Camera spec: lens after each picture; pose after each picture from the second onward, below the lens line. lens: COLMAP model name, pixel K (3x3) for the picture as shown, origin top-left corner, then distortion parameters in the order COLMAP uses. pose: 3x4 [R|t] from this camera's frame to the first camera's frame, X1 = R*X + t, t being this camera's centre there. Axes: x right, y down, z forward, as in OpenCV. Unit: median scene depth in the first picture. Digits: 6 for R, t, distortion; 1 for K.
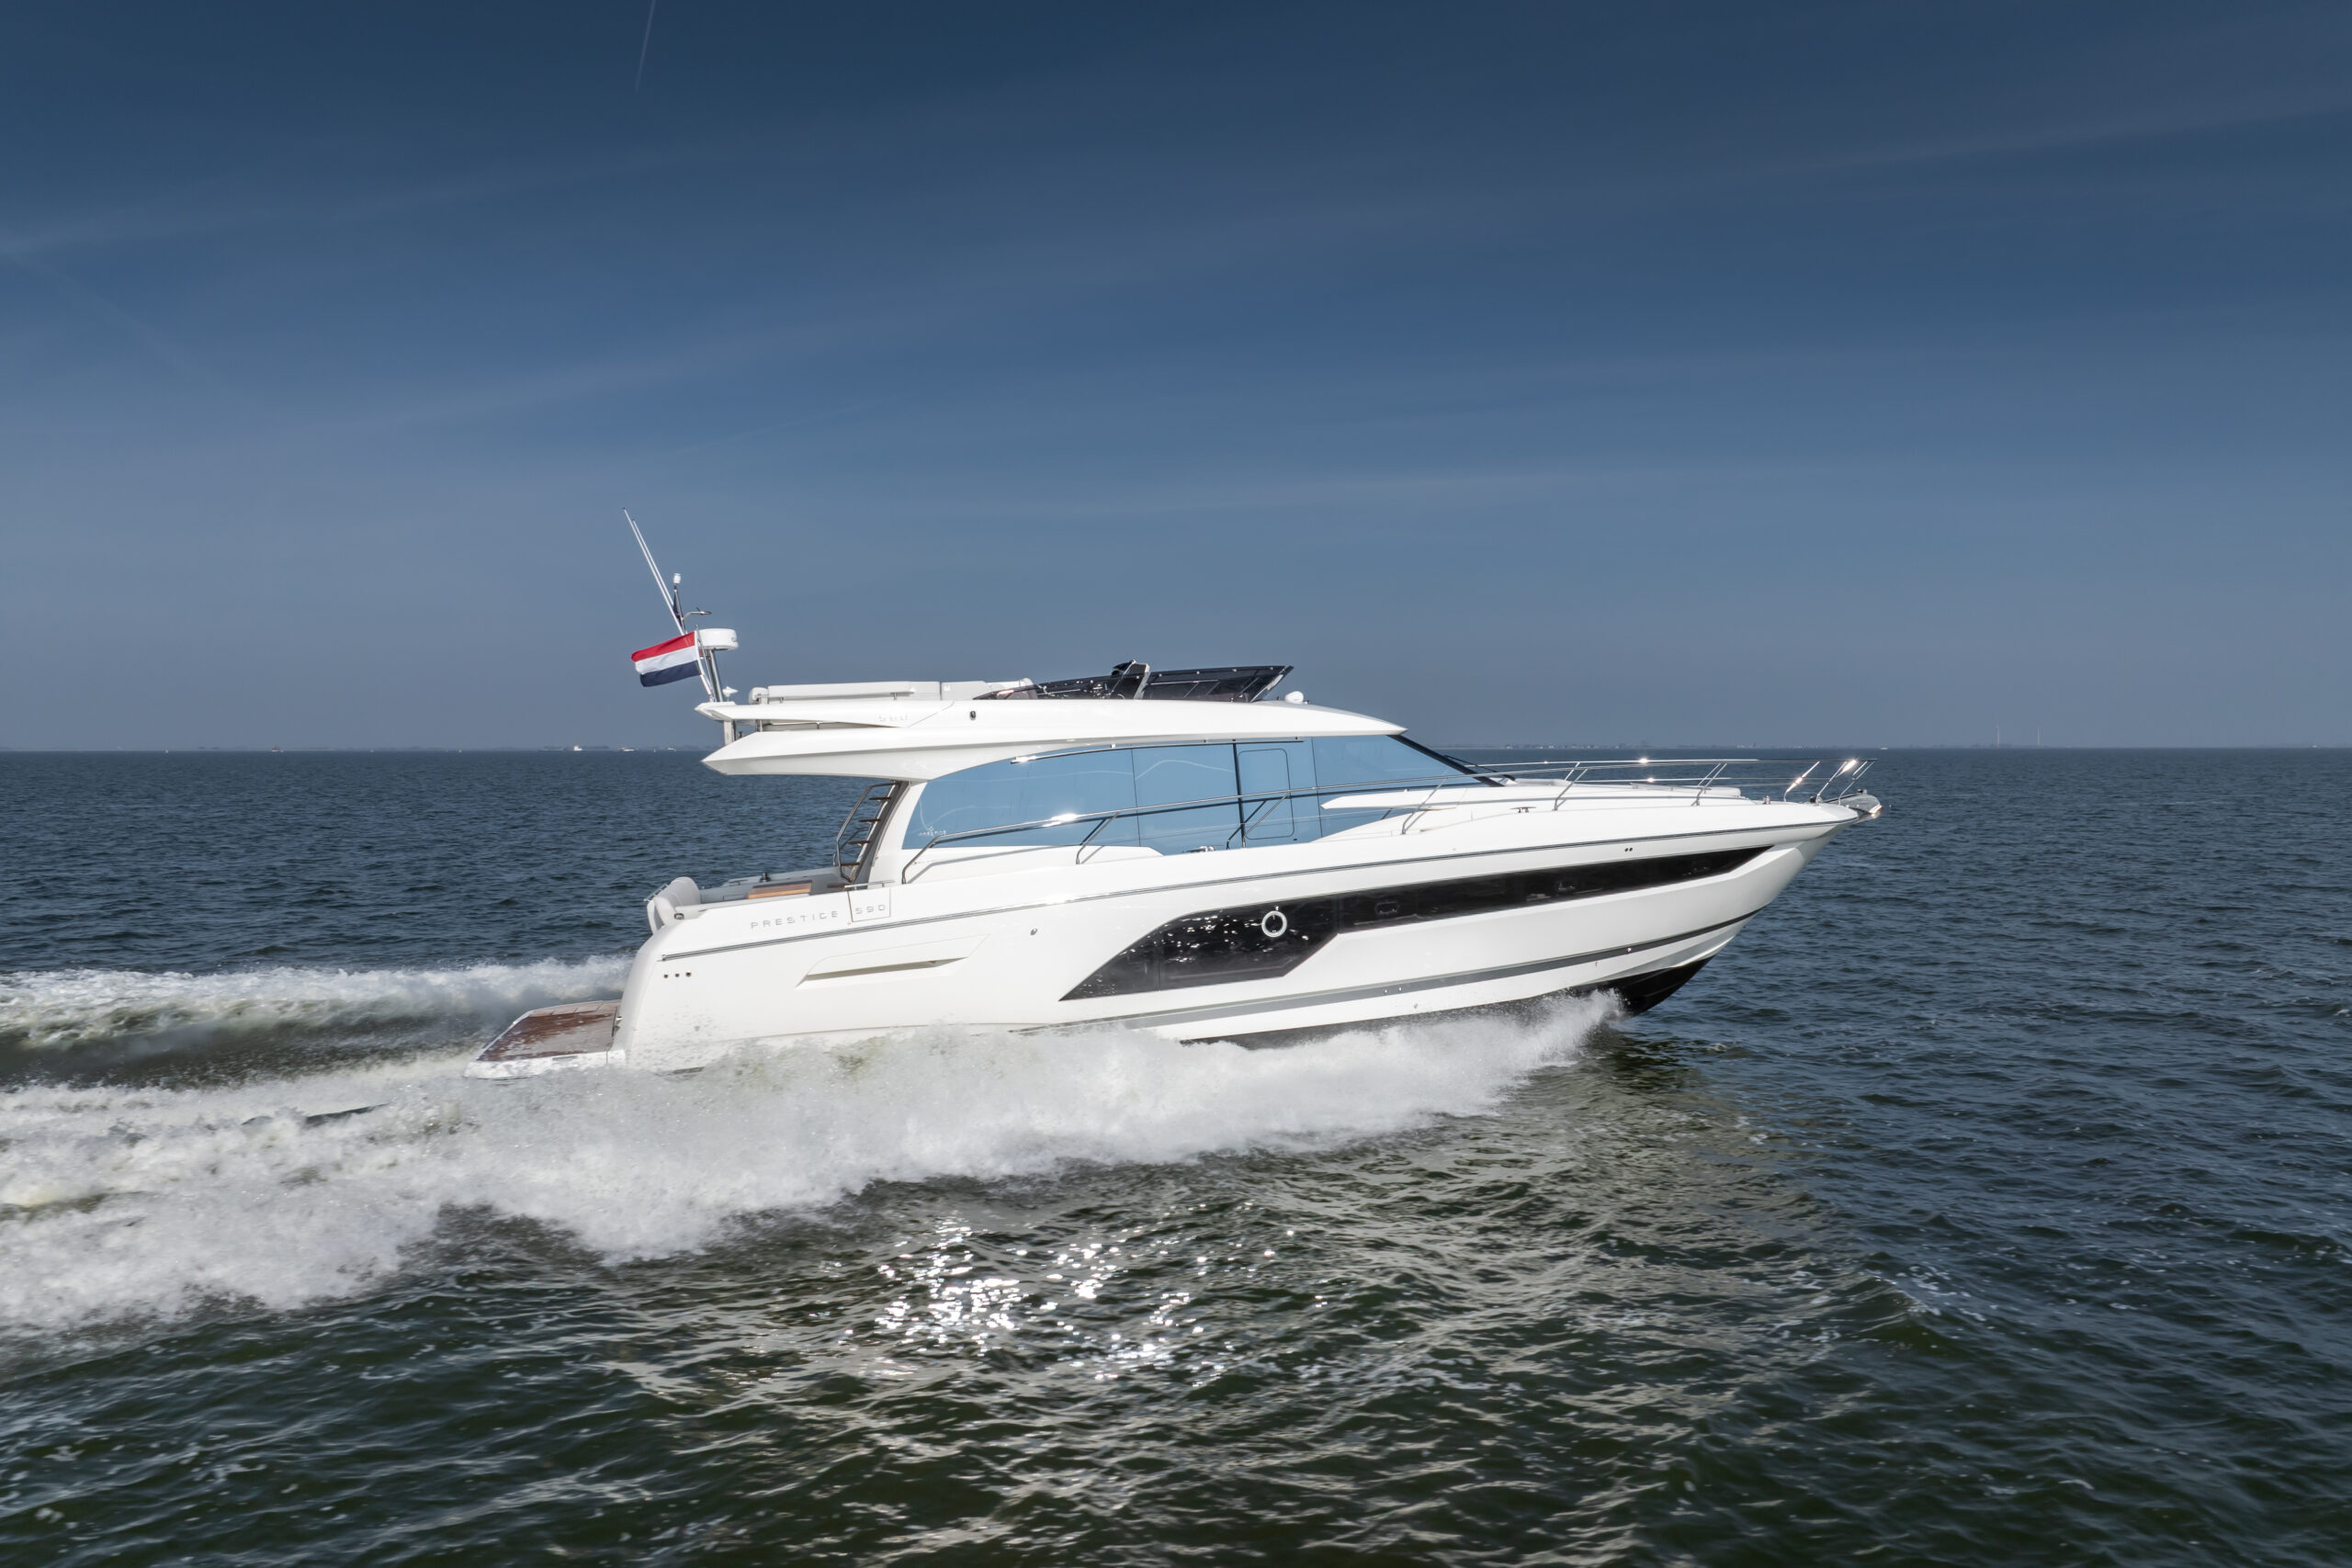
lens RADIAL K [[1646.2, 0, 1176.0], [0, 1646.2, 784.0], [0, 0, 1]] dist [-0.036794, 0.000466]
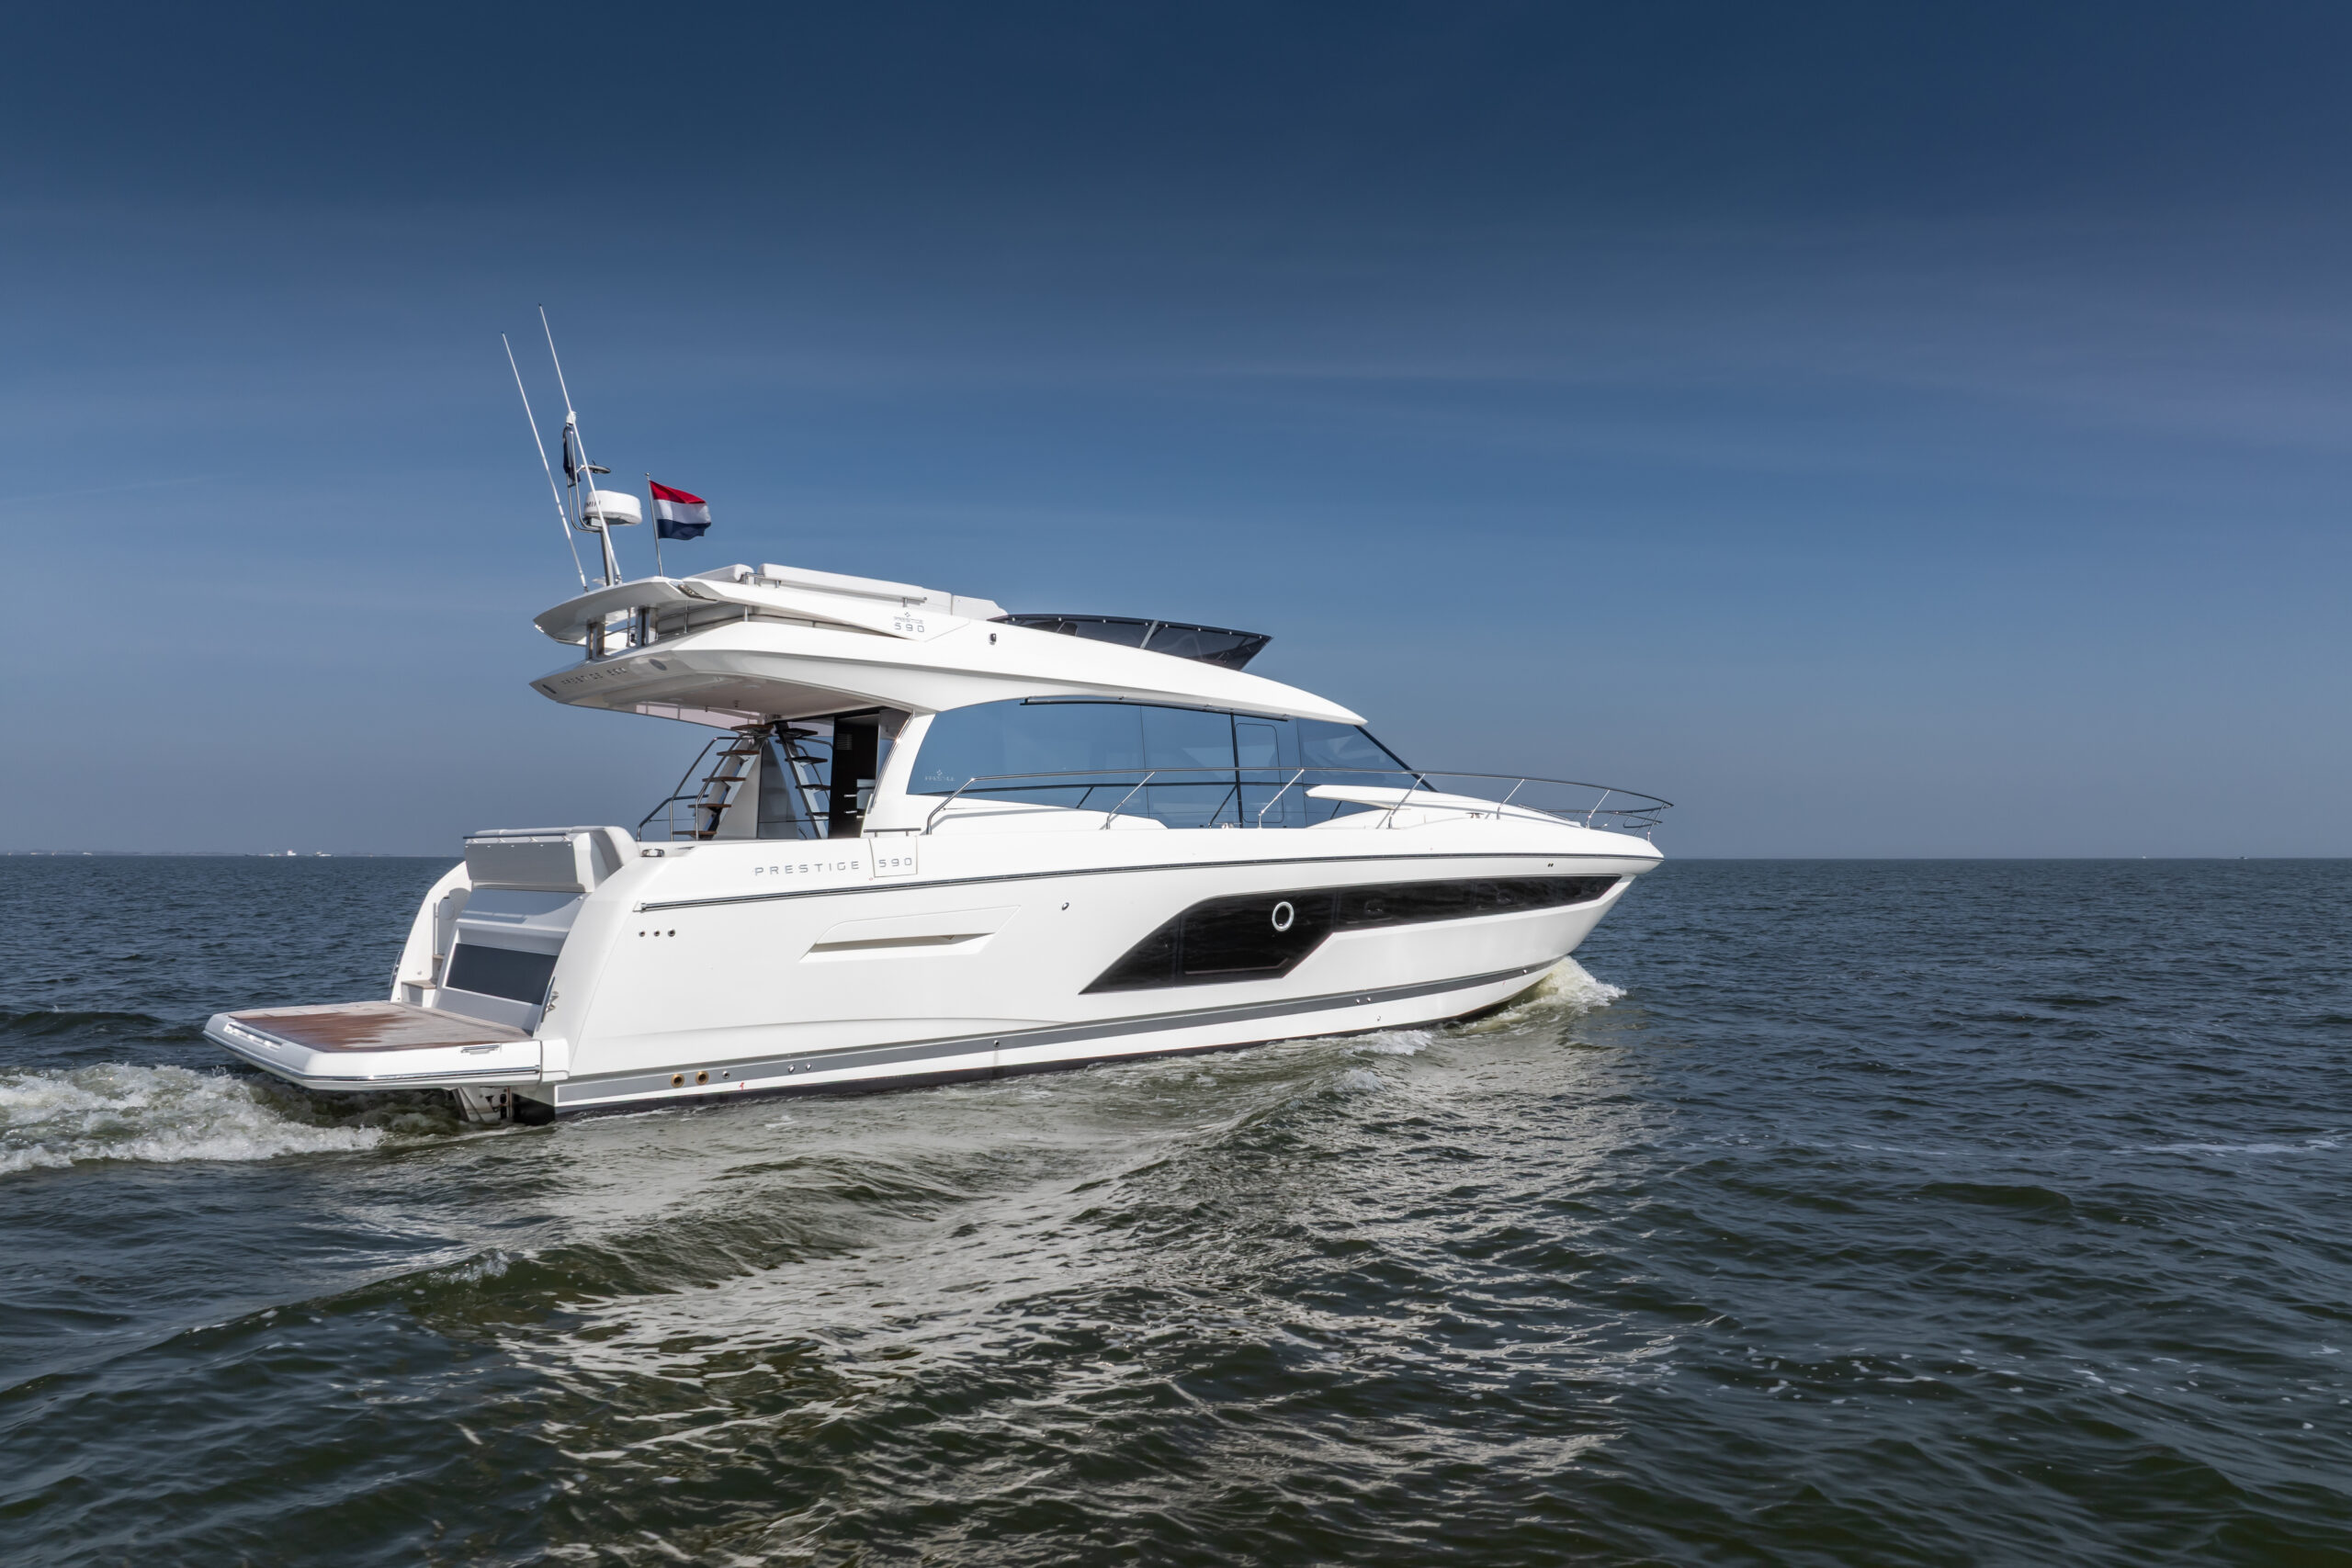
lens RADIAL K [[1646.2, 0, 1176.0], [0, 1646.2, 784.0], [0, 0, 1]] dist [-0.036794, 0.000466]
pose [[0.882390, 0.085699, 0.462649, -0.408577], [-0.047001, 0.994409, -0.094558, 0.101017], [-0.468166, 0.061692, 0.881484, 0.242013]]
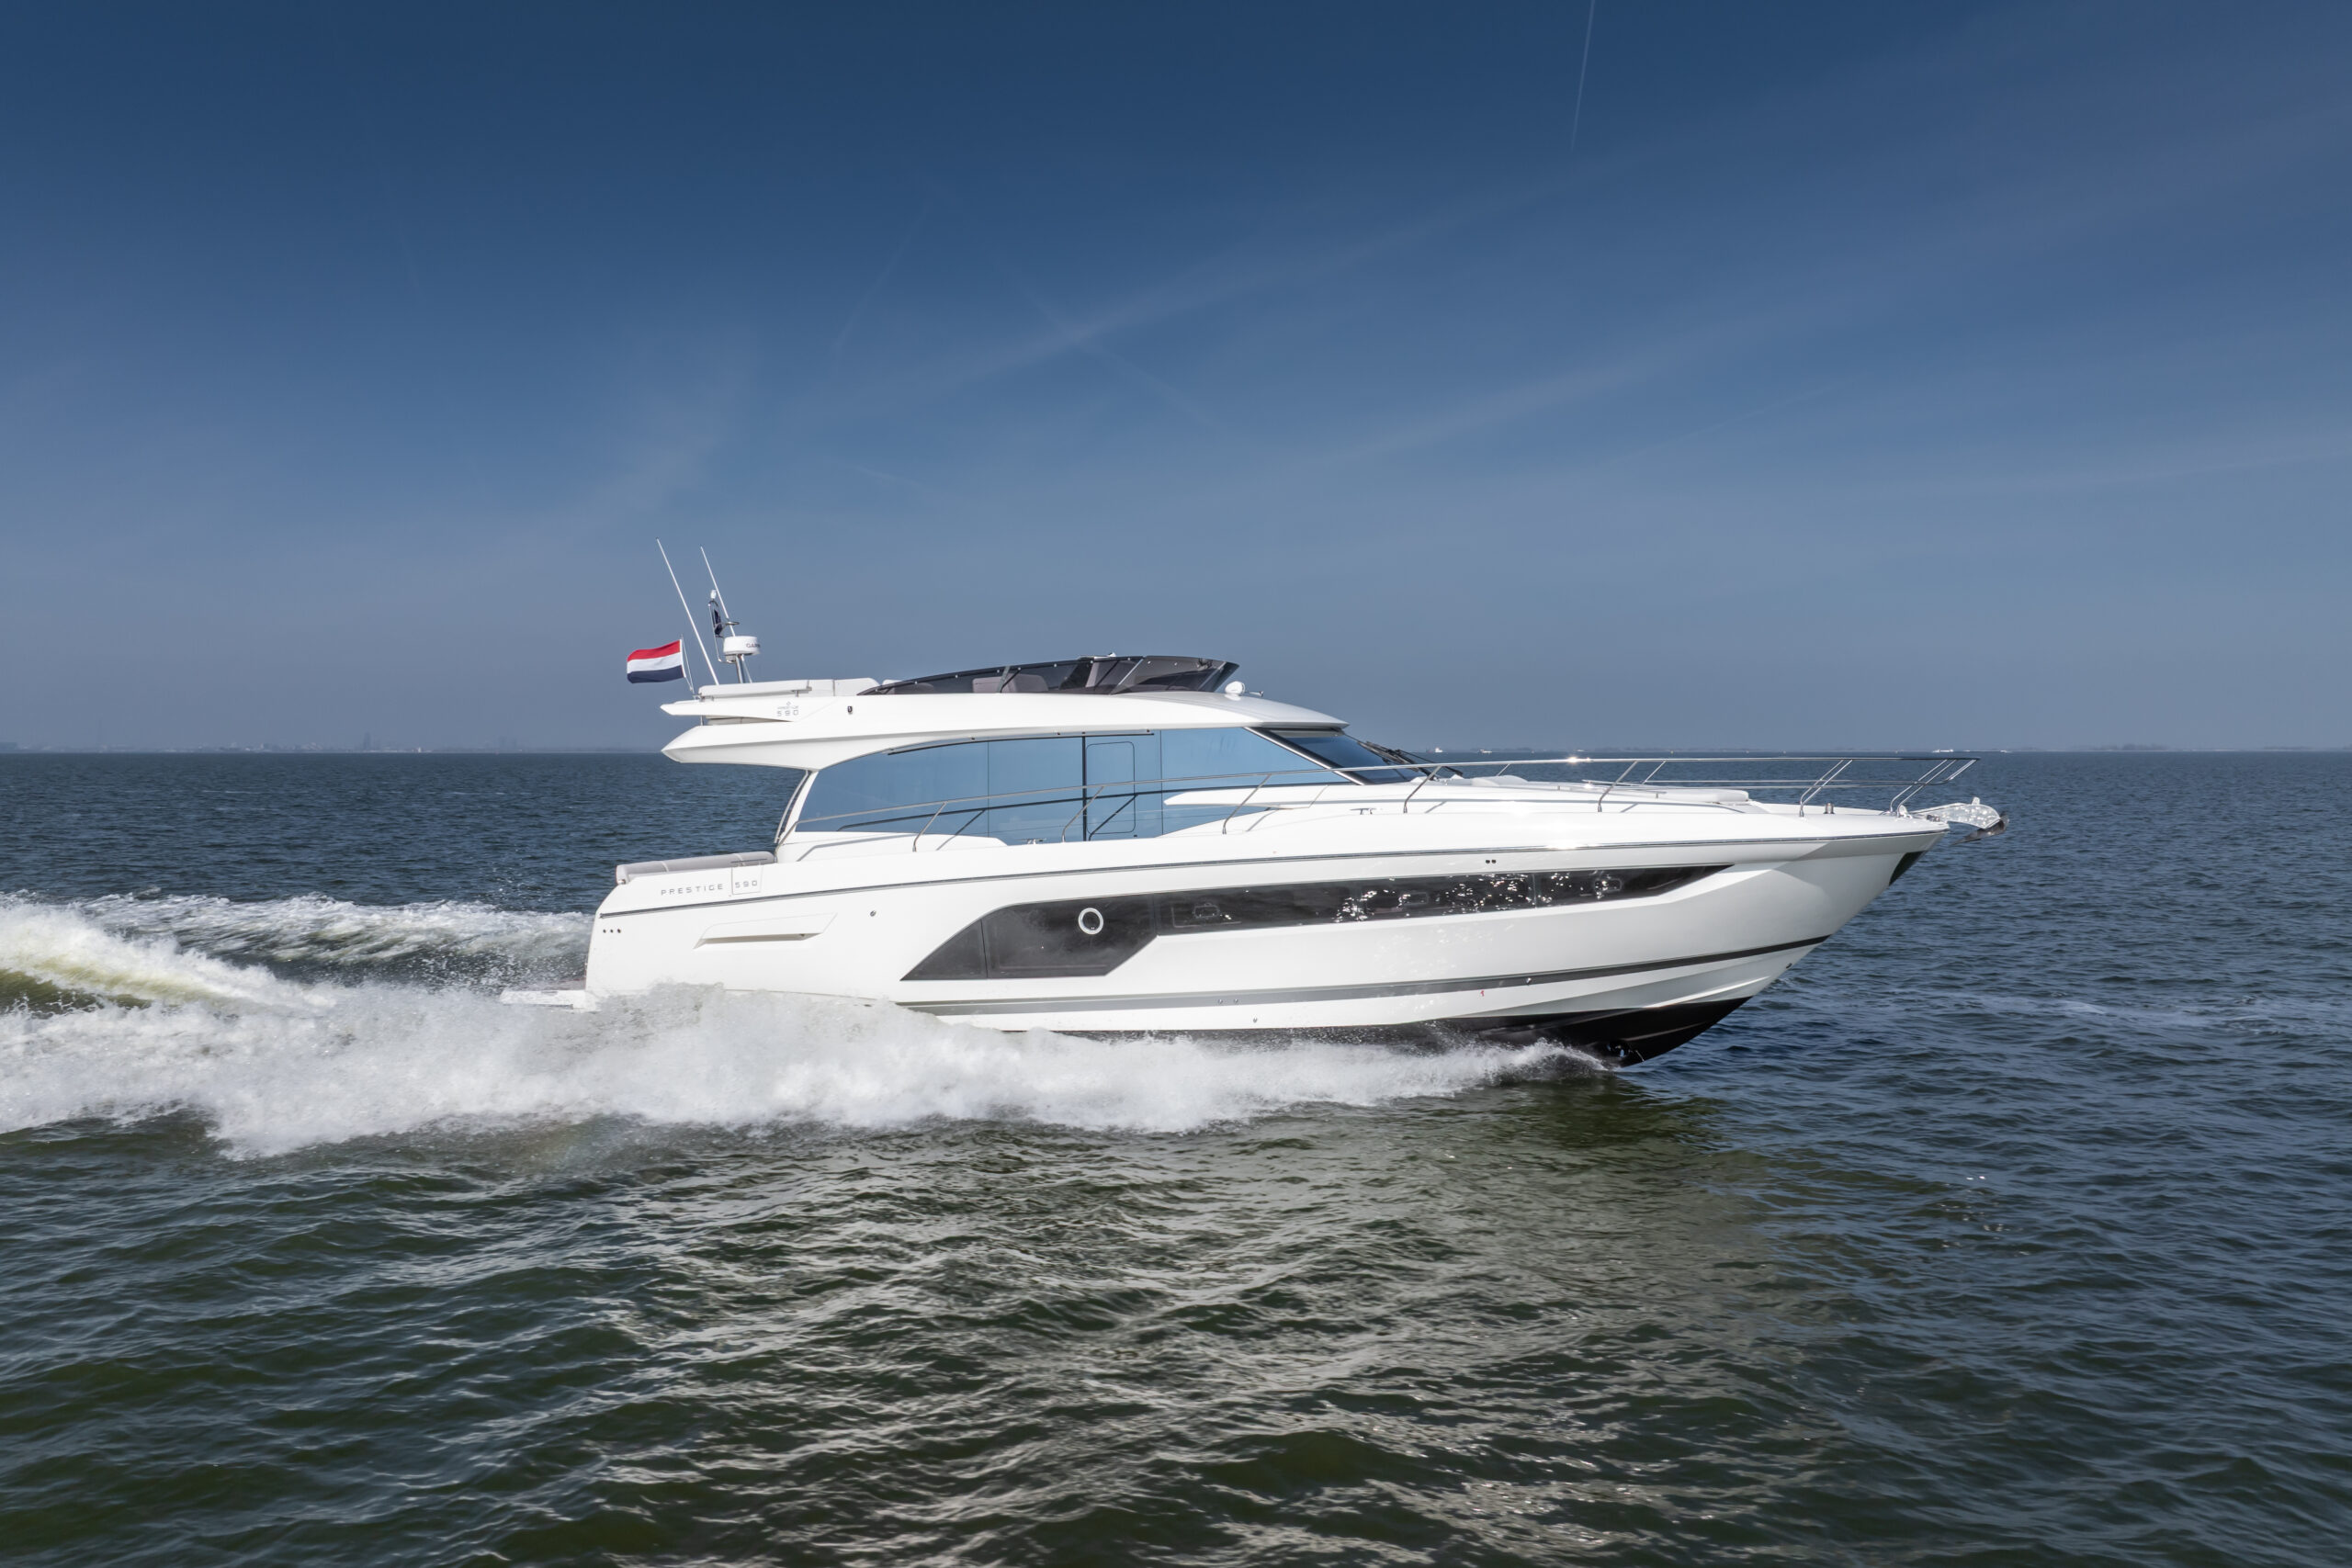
lens RADIAL K [[1646.2, 0, 1176.0], [0, 1646.2, 784.0], [0, 0, 1]] dist [-0.036794, 0.000466]
pose [[0.839027, 0.019104, -0.543755, 0.635757], [-0.010159, 0.999759, 0.019450, -0.016239], [0.543996, -0.010795, 0.839019, 0.207556]]
